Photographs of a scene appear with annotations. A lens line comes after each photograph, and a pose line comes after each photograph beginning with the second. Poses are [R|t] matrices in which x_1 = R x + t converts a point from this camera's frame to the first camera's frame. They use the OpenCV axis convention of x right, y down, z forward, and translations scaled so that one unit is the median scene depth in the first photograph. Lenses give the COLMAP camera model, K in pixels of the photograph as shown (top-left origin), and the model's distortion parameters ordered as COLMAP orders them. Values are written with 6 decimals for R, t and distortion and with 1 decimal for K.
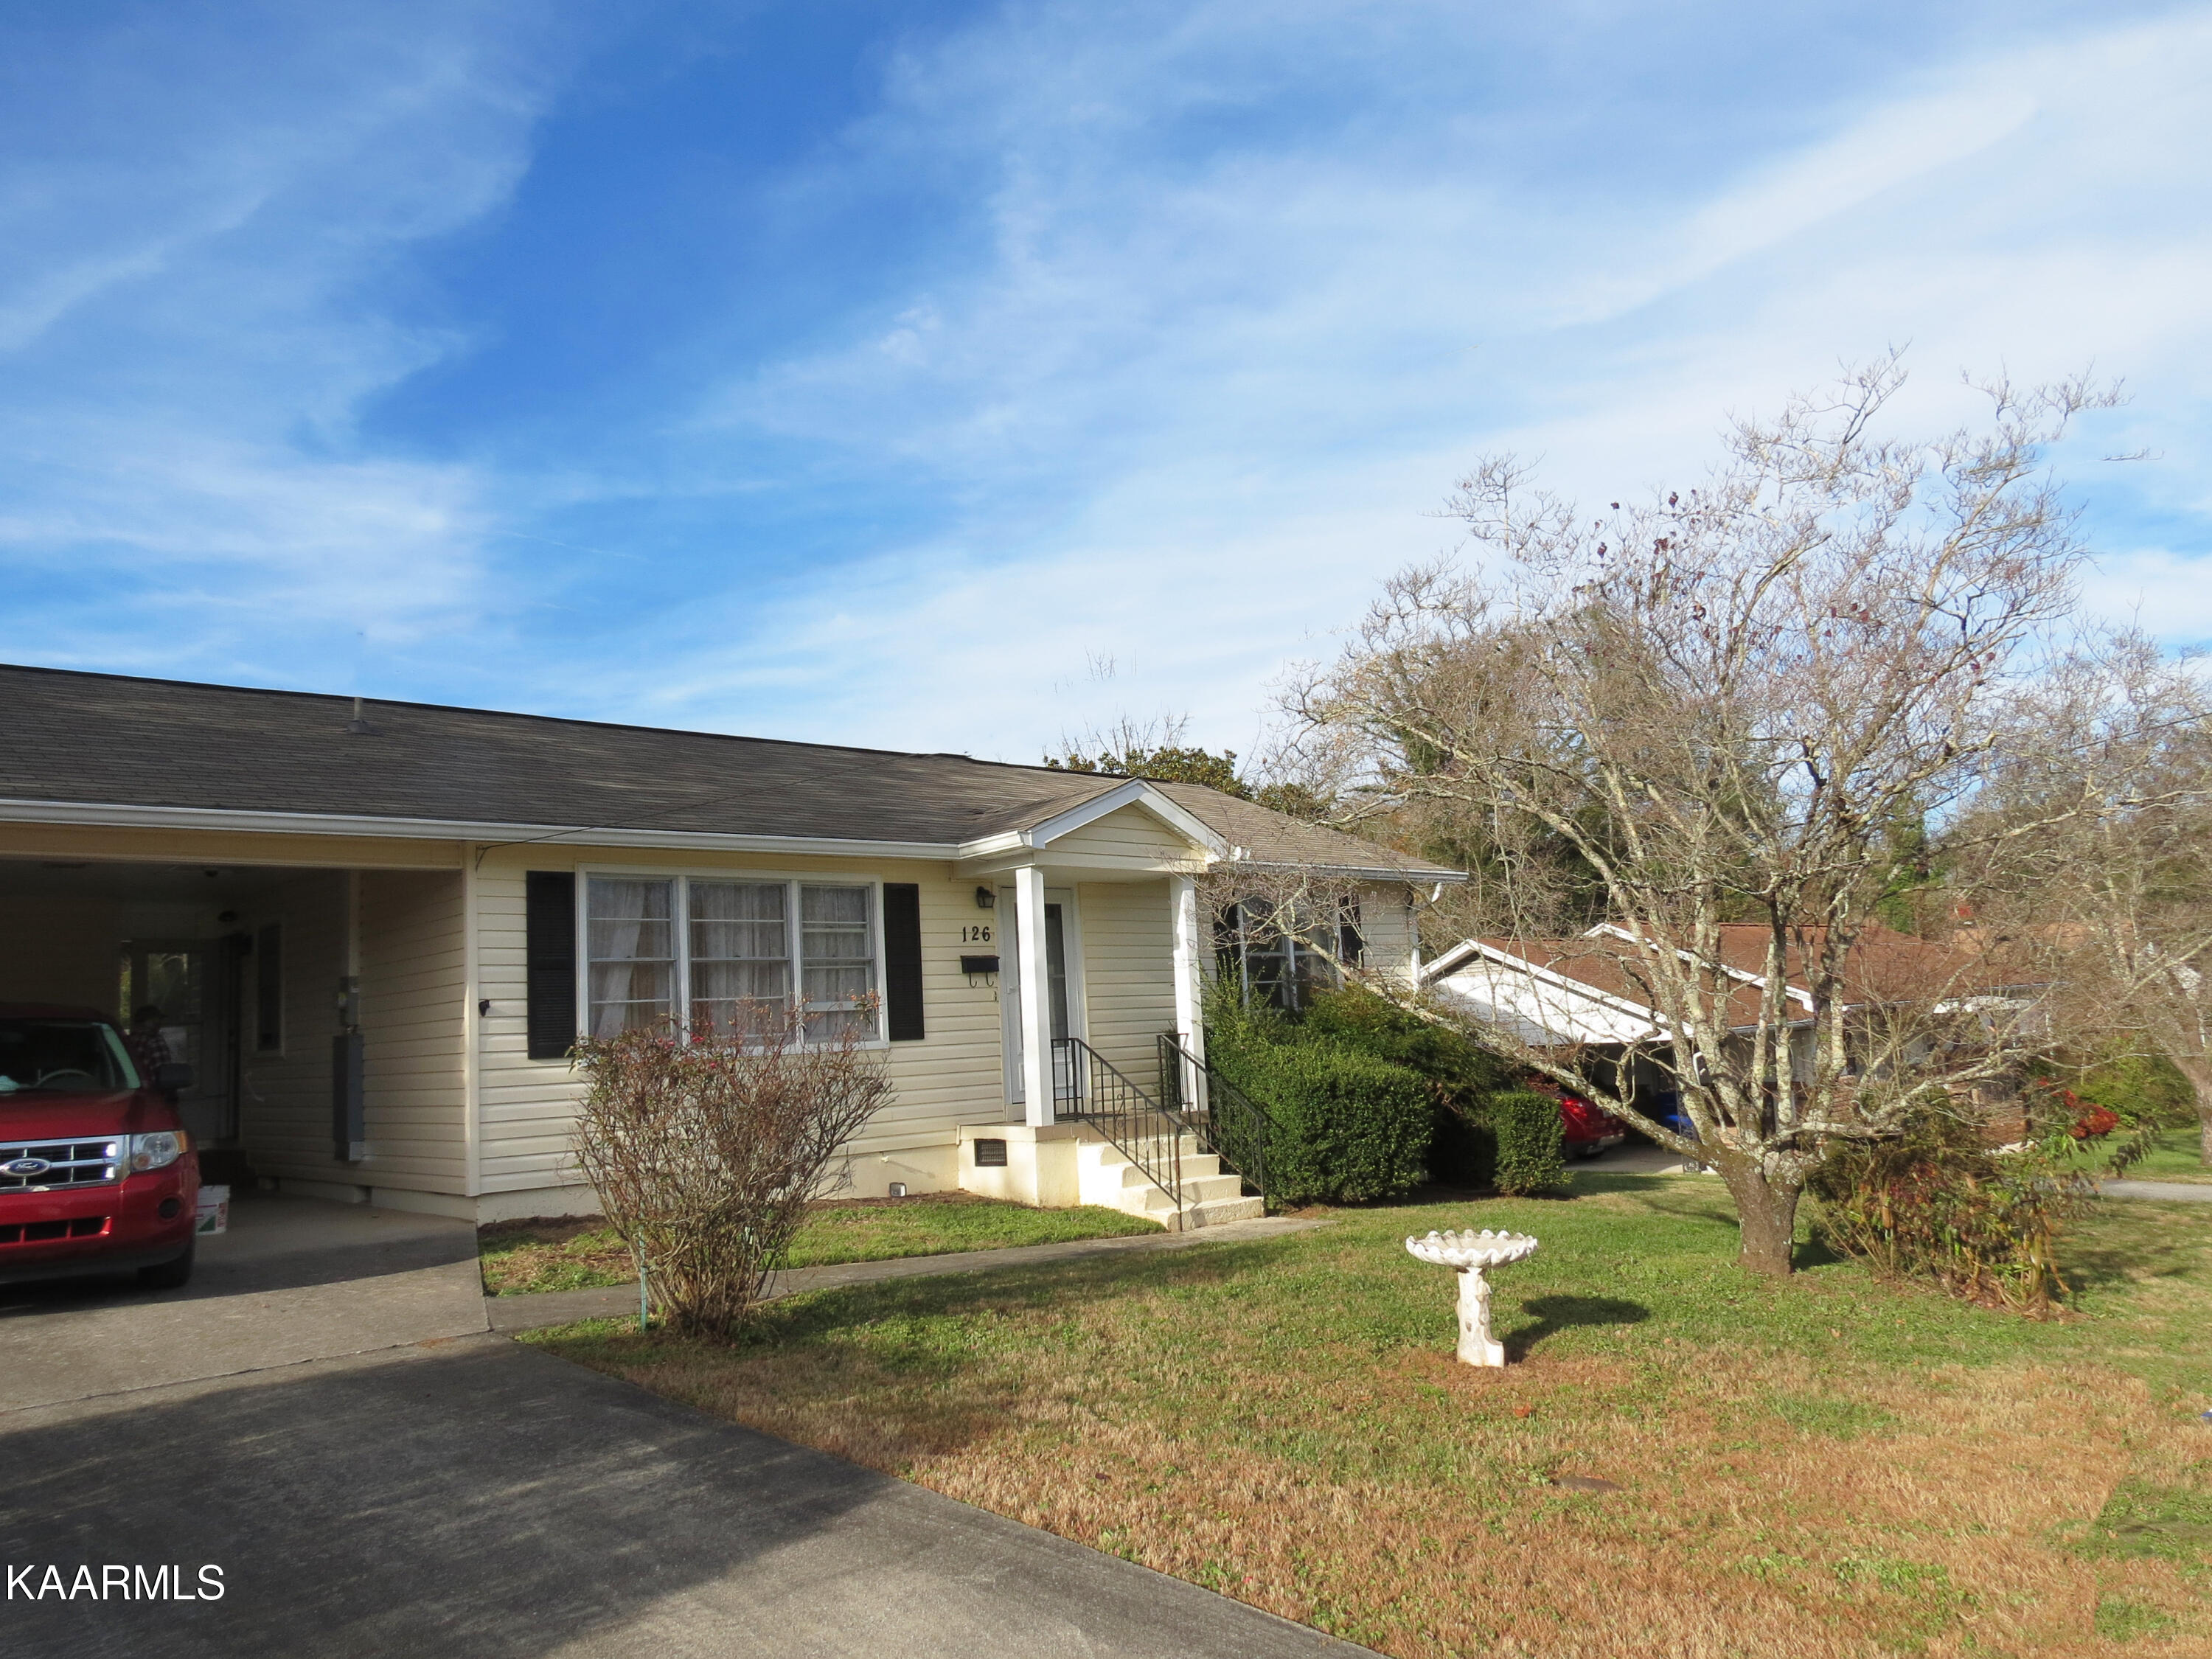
lens RADIAL K [[1558.2, 0, 1106.0], [0, 1558.2, 829.5], [0, 0, 1]] dist [-0.041445, 0.021013]
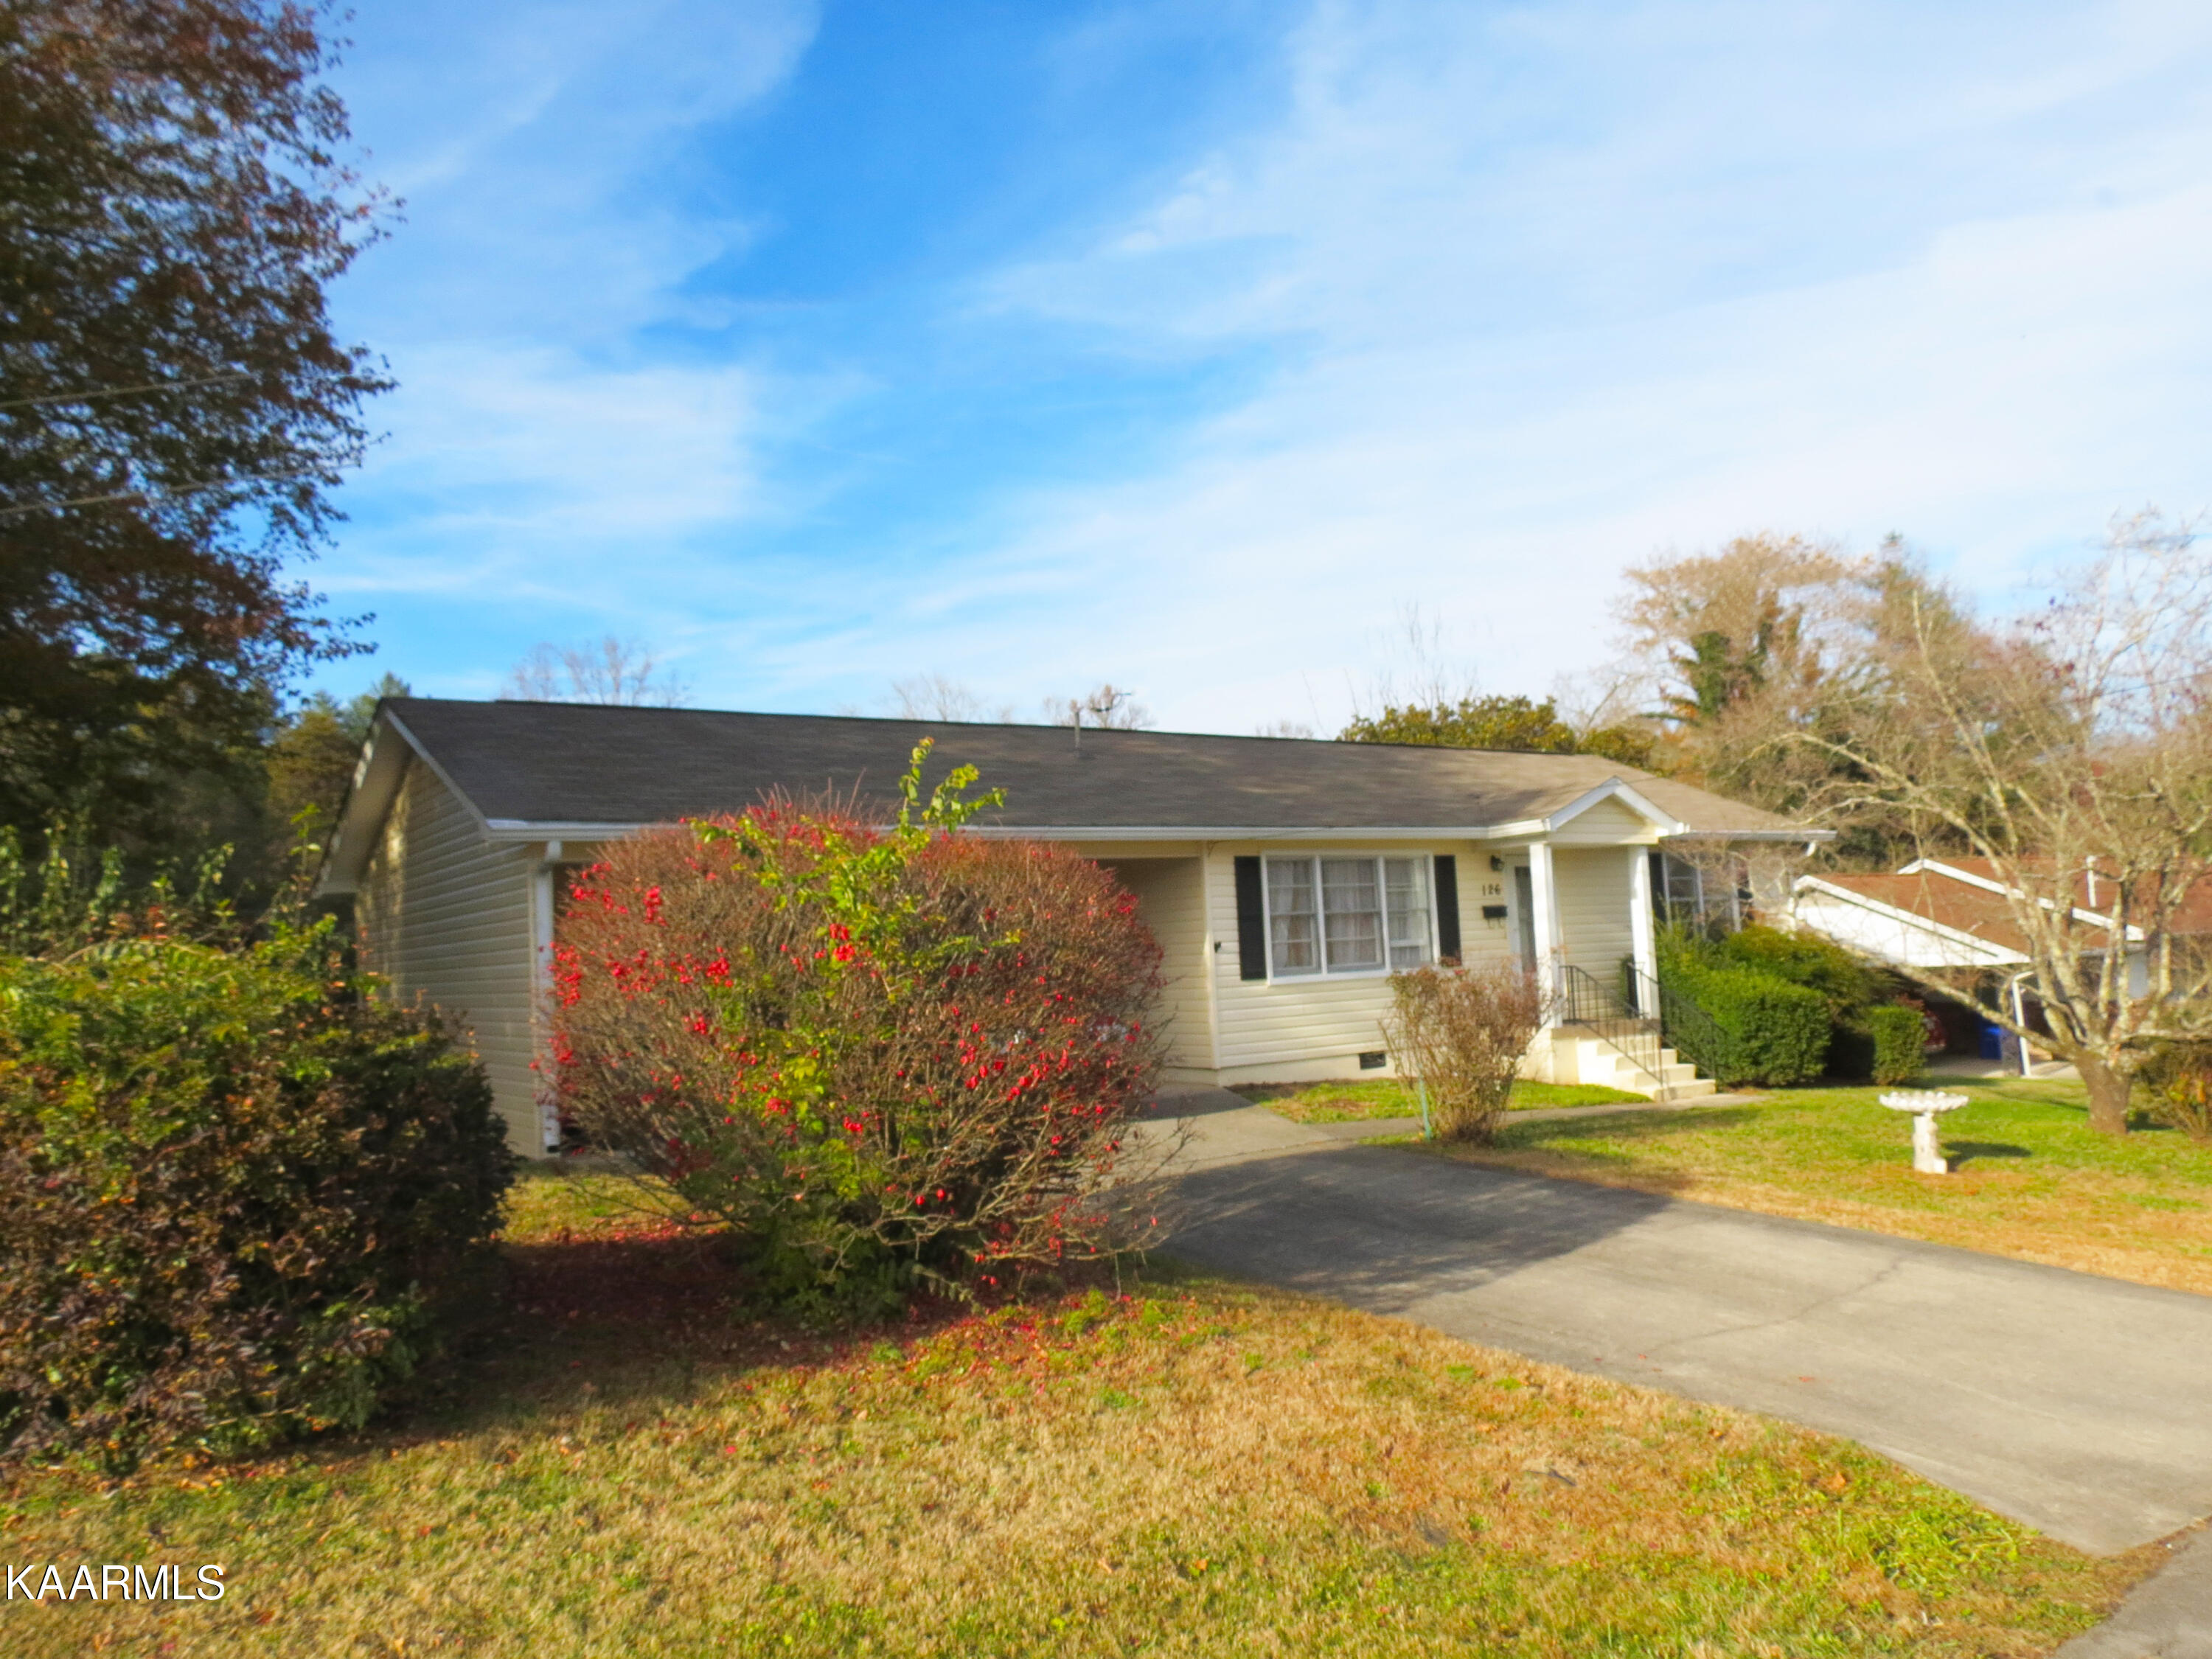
lens RADIAL K [[1558.2, 0, 1106.0], [0, 1558.2, 829.5], [0, 0, 1]] dist [-0.041445, 0.021013]
pose [[0.989276, -0.005679, -0.145949, -0.237904], [0.013855, 0.998387, 0.055059, -0.072764], [0.145400, -0.056491, 0.987759, -0.444536]]
